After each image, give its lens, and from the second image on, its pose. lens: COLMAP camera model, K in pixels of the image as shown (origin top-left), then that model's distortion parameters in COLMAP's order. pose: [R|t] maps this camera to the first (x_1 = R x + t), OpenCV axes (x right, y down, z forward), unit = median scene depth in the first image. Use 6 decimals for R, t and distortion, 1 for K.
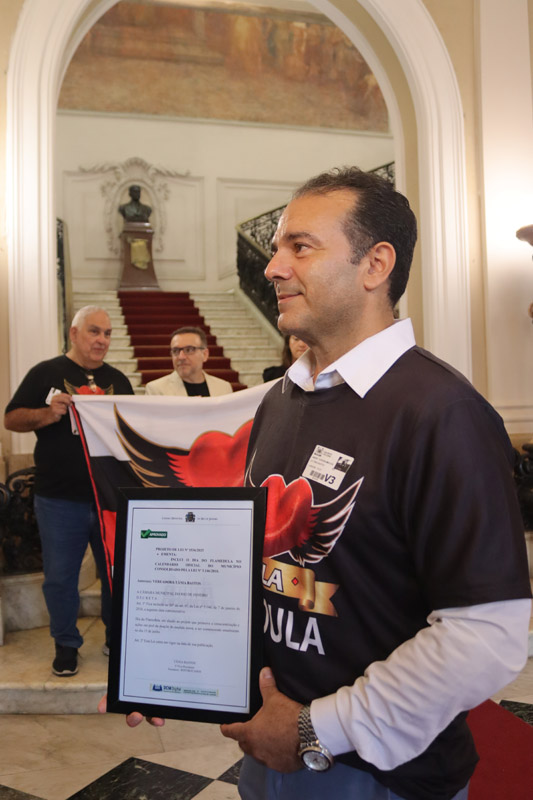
lens RADIAL K [[785.5, 0, 267.5], [0, 785.5, 396.7], [0, 0, 1]] dist [-0.139412, 0.182524]
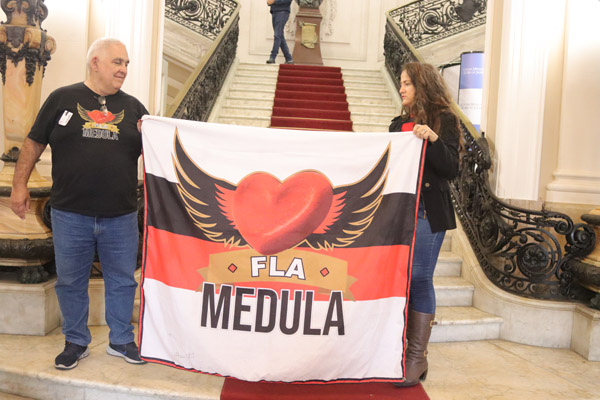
lens RADIAL K [[621.5, 0, 288.7], [0, 621.5, 191.6], [0, 0, 1]] dist [-0.085854, 0.031294]
pose [[0.960509, 0.088389, -0.263836, 0.088202], [-0.078034, 0.995721, 0.049497, 0.012222], [0.267082, -0.026955, 0.963297, 0.080468]]
